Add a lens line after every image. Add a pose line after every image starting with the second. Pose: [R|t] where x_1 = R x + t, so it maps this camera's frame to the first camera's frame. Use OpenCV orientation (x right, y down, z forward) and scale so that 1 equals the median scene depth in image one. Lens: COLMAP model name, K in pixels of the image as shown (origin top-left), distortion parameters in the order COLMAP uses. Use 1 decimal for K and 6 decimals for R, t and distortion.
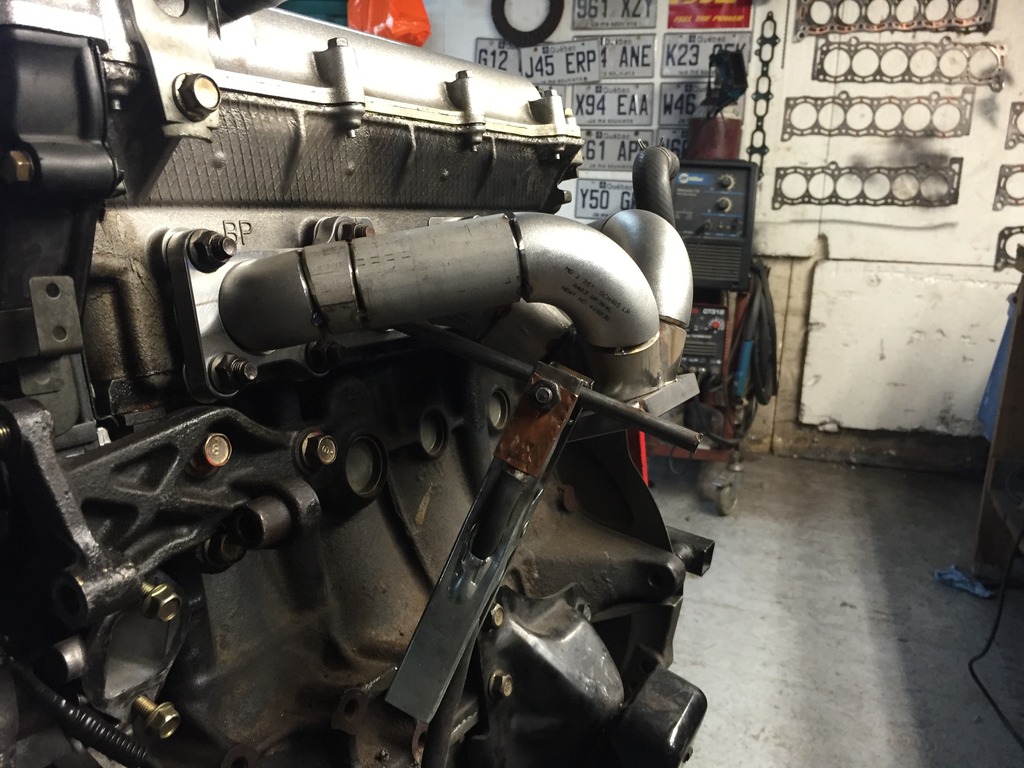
lens RADIAL K [[876.3, 0, 512.1], [0, 876.3, 384.3], [0, 0, 1]] dist [0.050767, -0.092195]
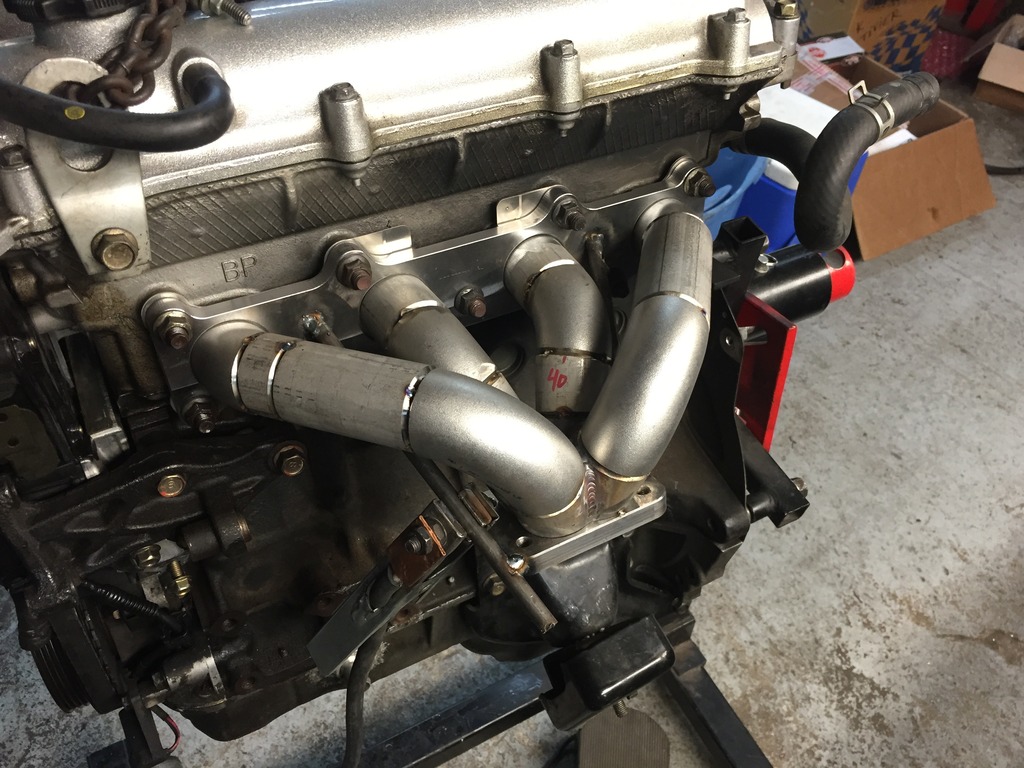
lens RADIAL K [[876.3, 0, 512.0], [0, 876.3, 383.8], [0, 0, 1]] dist [0.050767, -0.092195]
pose [[0.848131, 0.395997, -0.351938, 0.330594], [-0.138609, 0.807023, 0.574022, -0.588847], [0.511333, -0.438064, 0.739350, 0.254534]]
